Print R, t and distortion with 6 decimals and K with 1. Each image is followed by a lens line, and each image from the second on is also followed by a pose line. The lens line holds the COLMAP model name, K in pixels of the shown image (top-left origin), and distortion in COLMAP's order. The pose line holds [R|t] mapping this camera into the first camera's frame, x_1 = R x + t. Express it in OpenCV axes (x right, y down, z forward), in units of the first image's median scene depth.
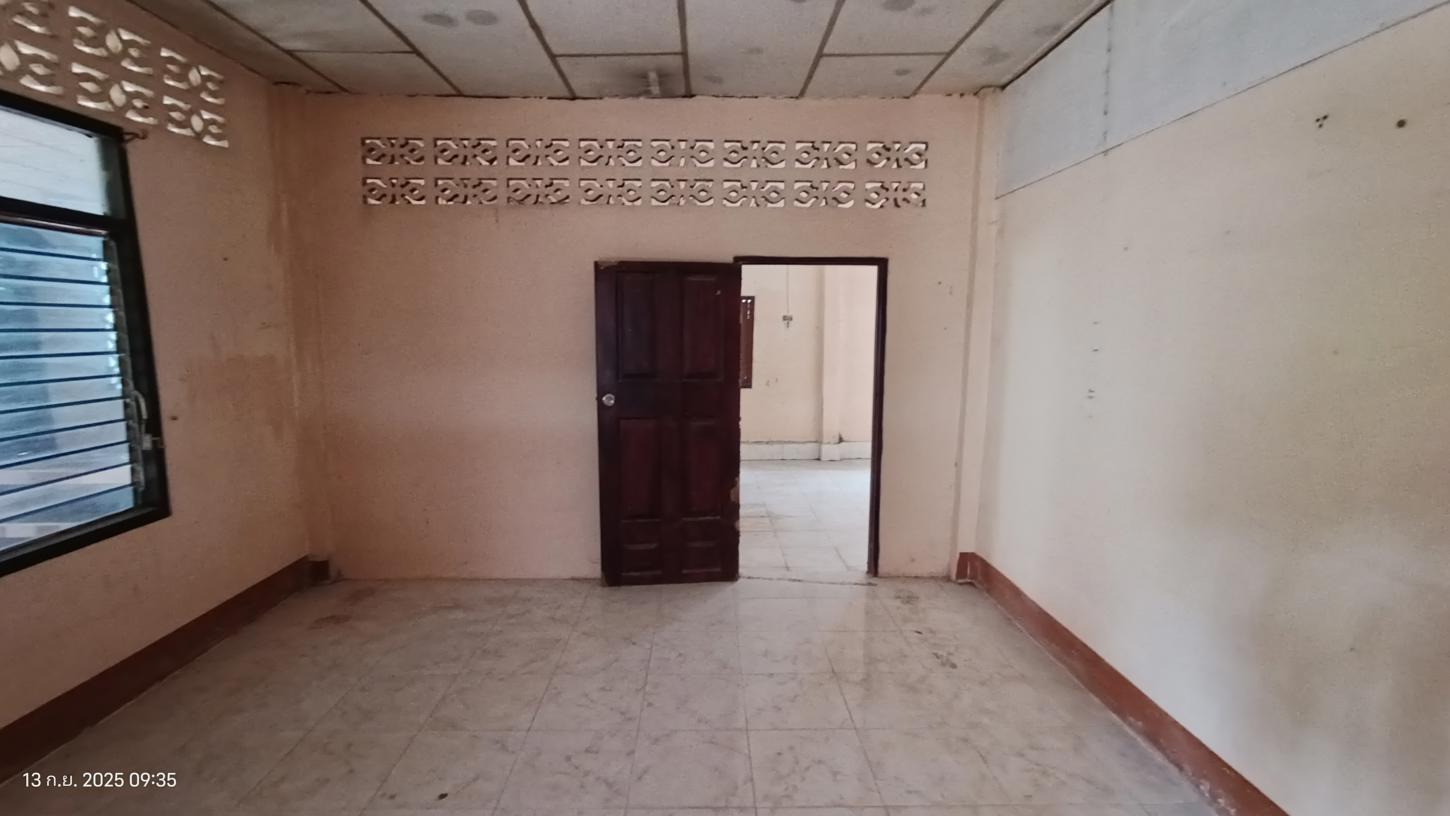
lens RADIAL K [[657.1, 0, 709.2], [0, 657.1, 413.1], [0, 0, 1]] dist [-0.022969, 0.007638]
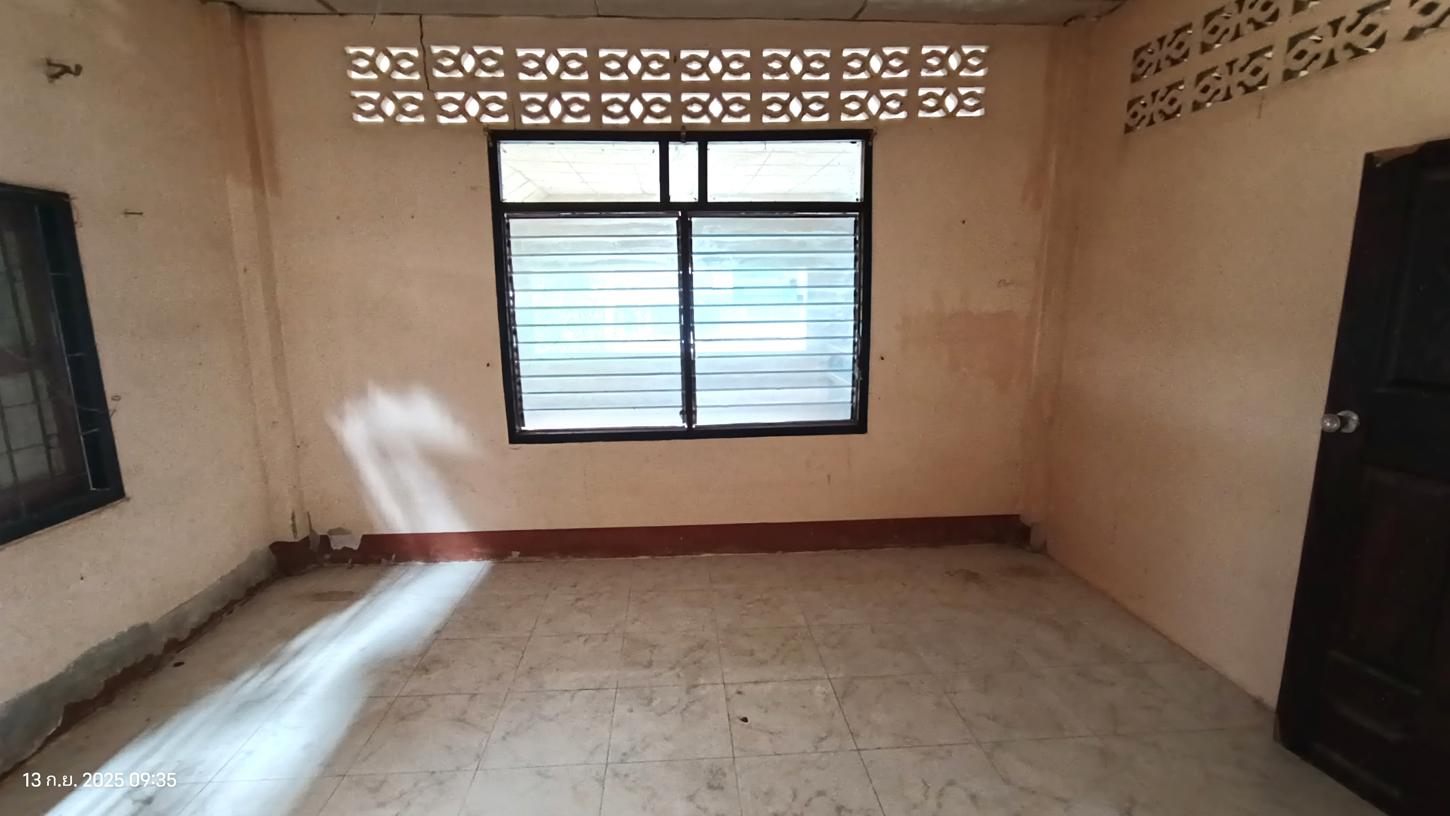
lens RADIAL K [[657.1, 0, 714.3], [0, 657.1, 408.3], [0, 0, 1]] dist [-0.022969, 0.007638]
pose [[0.063829, 0.176212, -0.982281, 0.375226], [-0.123014, 0.978170, 0.167481, -0.063116], [0.990350, 0.110144, 0.084112, 0.529543]]
